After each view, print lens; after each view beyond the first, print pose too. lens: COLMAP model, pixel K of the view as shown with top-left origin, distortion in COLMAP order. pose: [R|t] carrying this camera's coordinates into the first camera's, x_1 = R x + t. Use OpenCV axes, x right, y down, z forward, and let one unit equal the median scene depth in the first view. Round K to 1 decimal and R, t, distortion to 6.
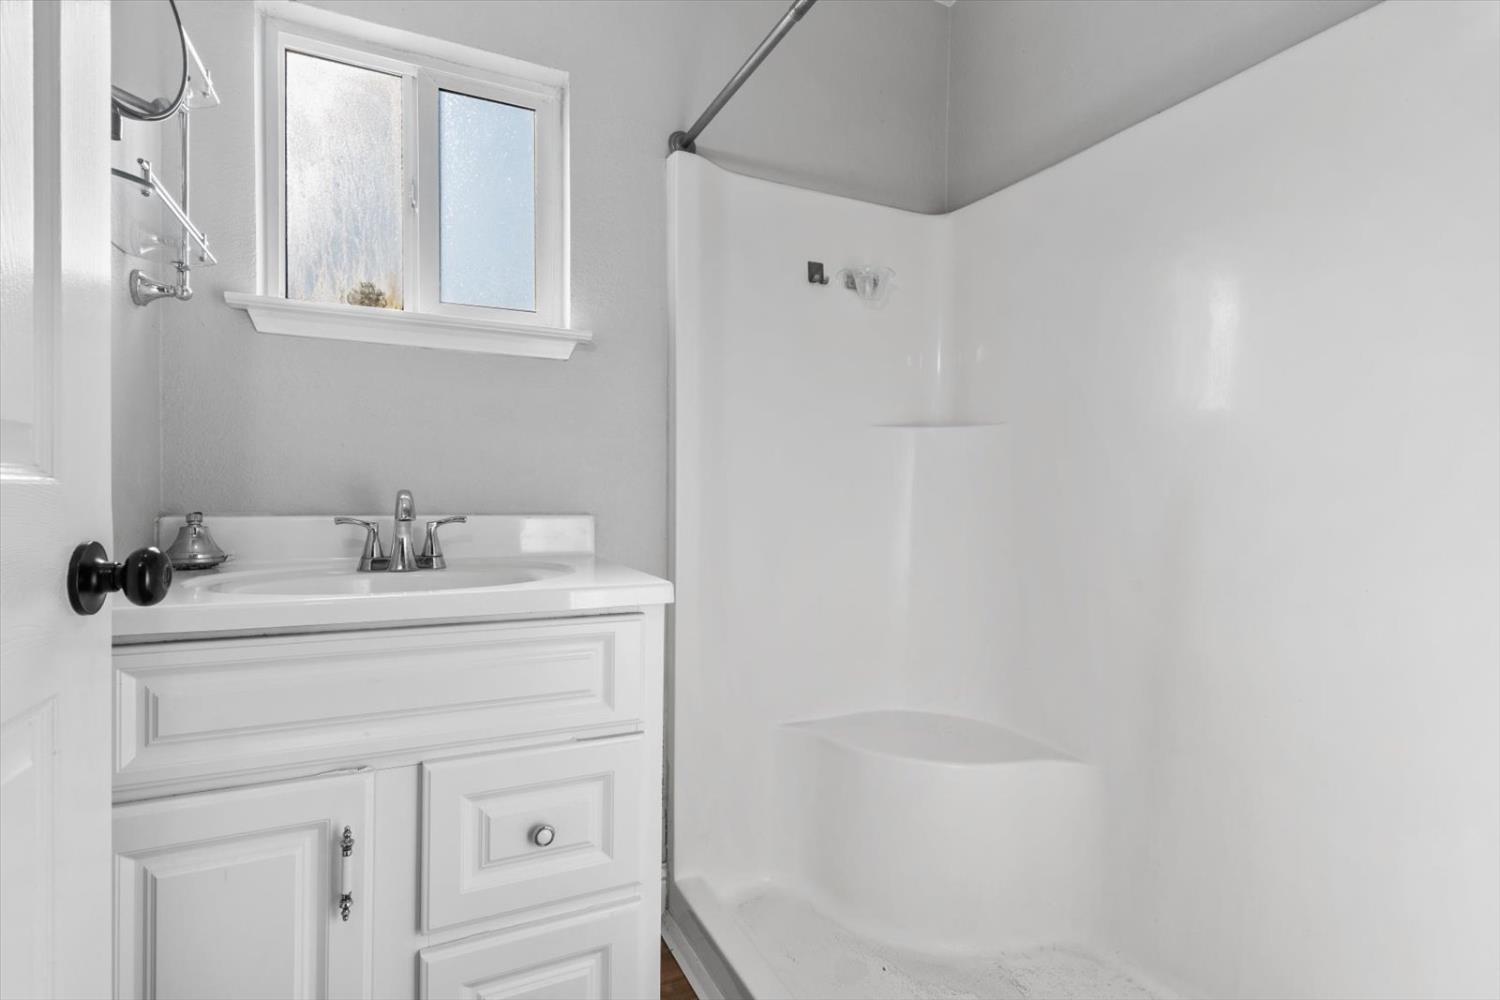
lens RADIAL K [[717.8, 0, 745.5], [0, 717.8, 505.9], [0, 0, 1]] dist [0.004054, 0.000512]
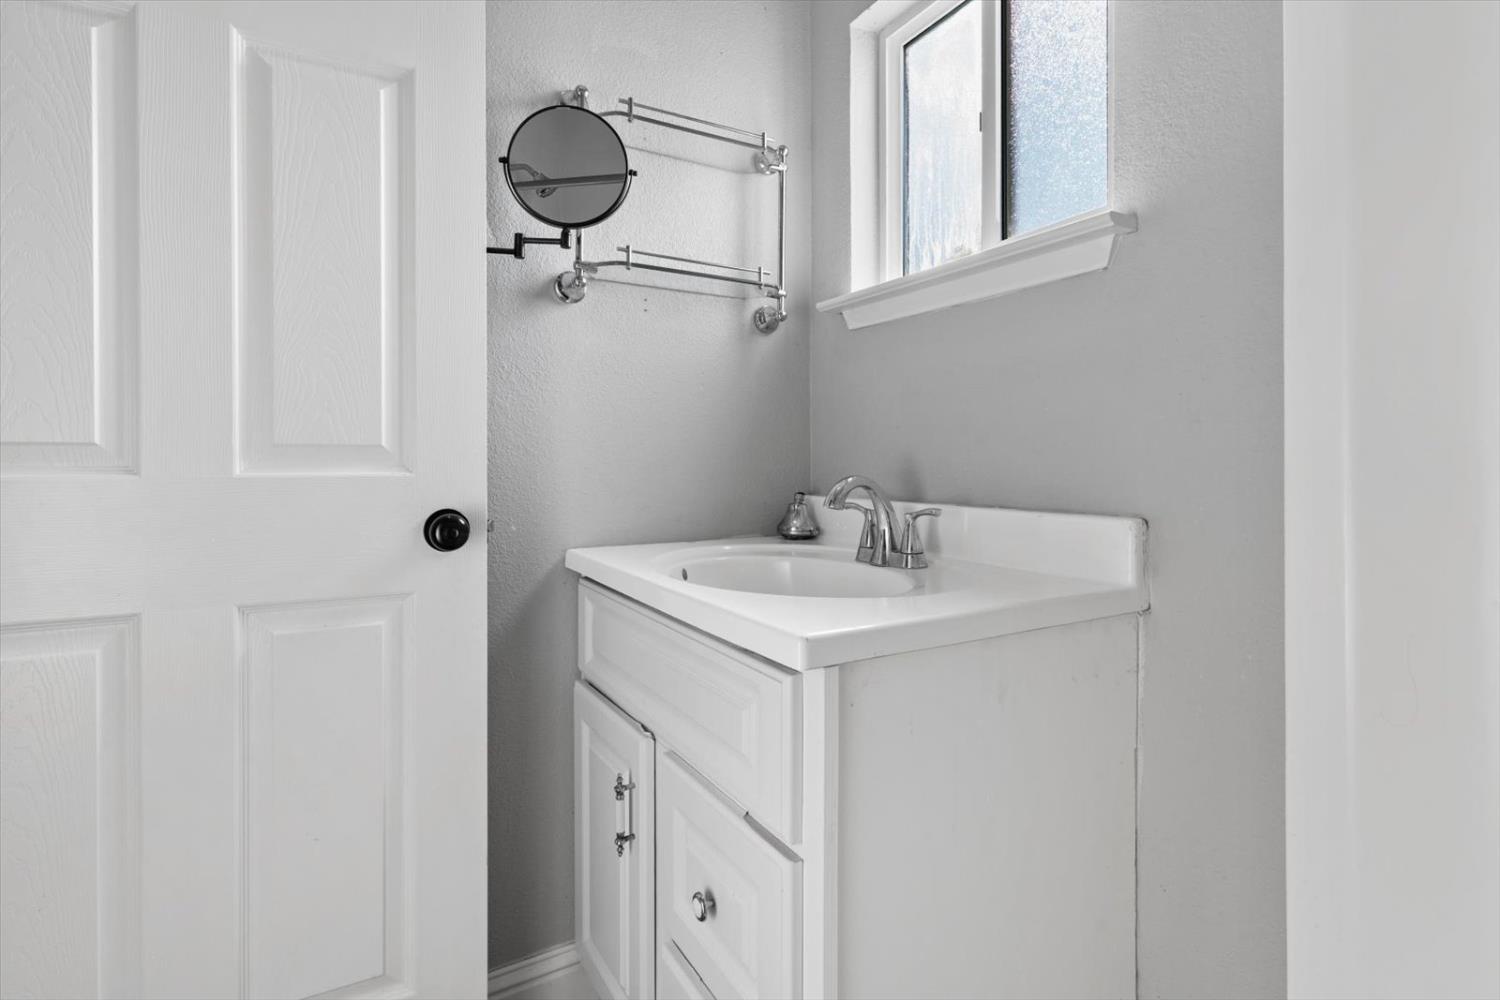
lens RADIAL K [[724.9, 0, 729.4], [0, 724.9, 466.7], [0, 0, 1]] dist [0.001493, 0.000512]
pose [[0.076091, 0.000938, -0.997100, 0.417068], [-0.014478, 0.999895, -0.000164, -0.030109], [0.996996, 0.014449, 0.076097, 0.747554]]
